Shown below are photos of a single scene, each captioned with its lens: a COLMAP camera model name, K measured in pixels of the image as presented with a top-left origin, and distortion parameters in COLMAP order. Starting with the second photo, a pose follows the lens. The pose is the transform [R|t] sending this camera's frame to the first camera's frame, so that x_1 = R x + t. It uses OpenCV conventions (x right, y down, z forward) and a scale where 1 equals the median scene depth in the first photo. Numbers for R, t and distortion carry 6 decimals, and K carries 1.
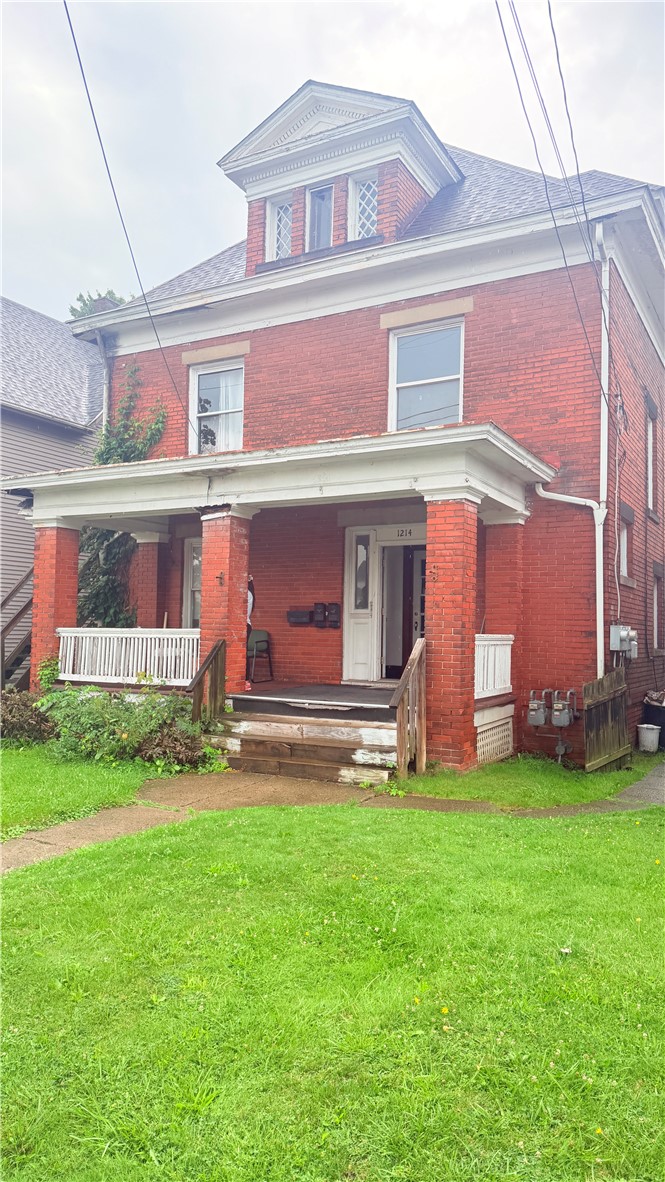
lens RADIAL K [[816.2, 0, 332.5], [0, 816.2, 591.0], [0, 0, 1]] dist [0.180000, -0.274712]
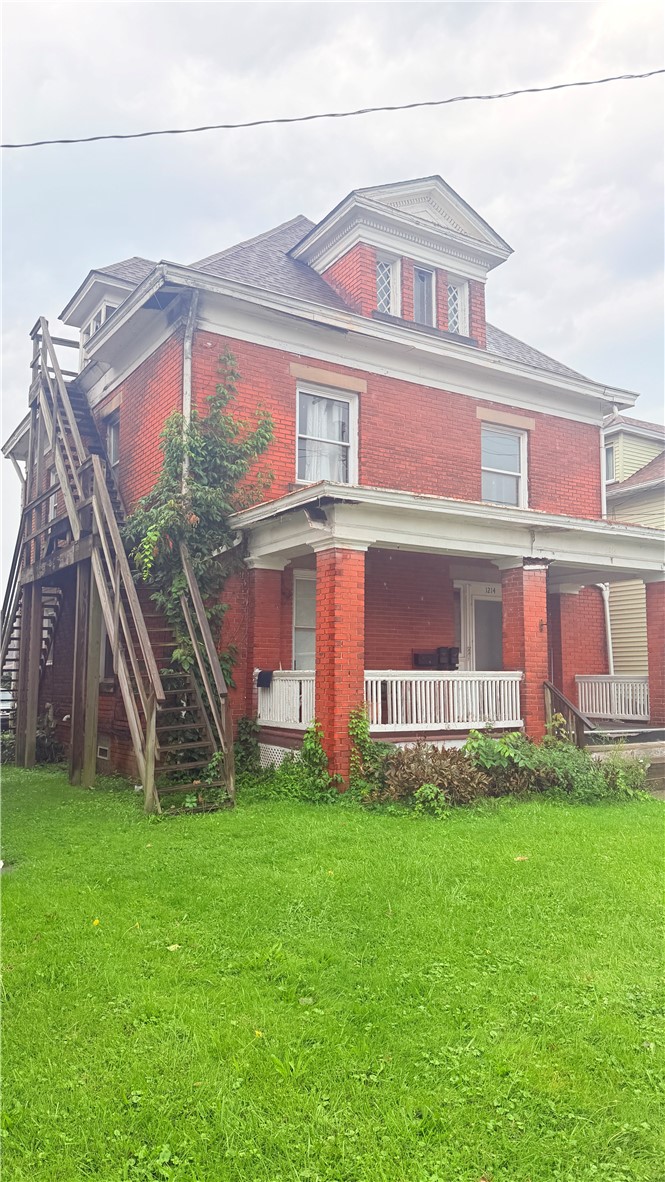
lens RADIAL K [[816.2, 0, 332.5], [0, 816.2, 591.0], [0, 0, 1]] dist [0.180000, -0.274712]
pose [[0.476478, 0.080119, 0.875528, -1.085154], [-0.037909, 0.996785, -0.070584, 0.023980], [-0.878369, 0.000441, 0.477983, 0.630632]]
